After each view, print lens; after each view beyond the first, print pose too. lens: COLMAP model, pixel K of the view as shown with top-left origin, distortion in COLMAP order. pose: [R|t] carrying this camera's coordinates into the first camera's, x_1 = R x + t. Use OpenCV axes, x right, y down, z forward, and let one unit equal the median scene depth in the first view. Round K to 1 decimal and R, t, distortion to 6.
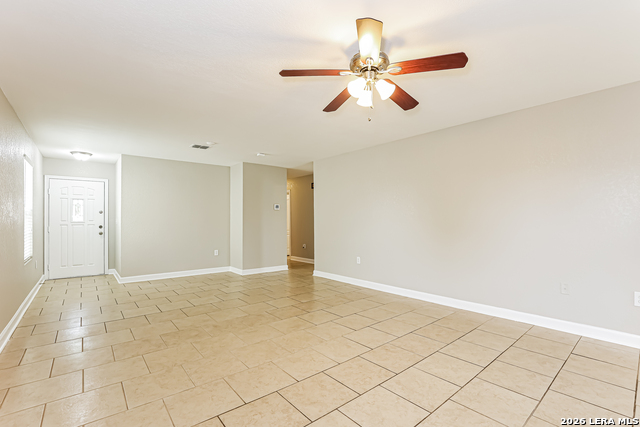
lens RADIAL K [[291.6, 0, 323.2], [0, 291.6, 218.4], [0, 0, 1]] dist [-0.019862, 0.000178]
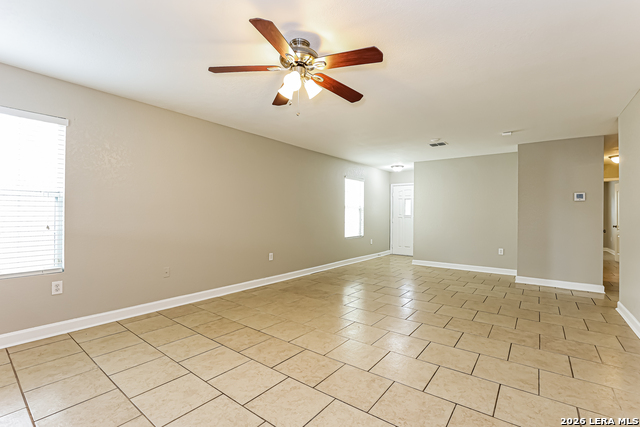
lens RADIAL K [[291.1, 0, 326.9], [0, 291.1, 212.7], [0, 0, 1]] dist [-0.017570, 0.000080]
pose [[0.229565, -0.001279, -0.973292, 0.686675], [-0.002994, 0.999993, -0.002020, 0.003447], [0.973289, 0.003378, 0.229560, 0.510435]]
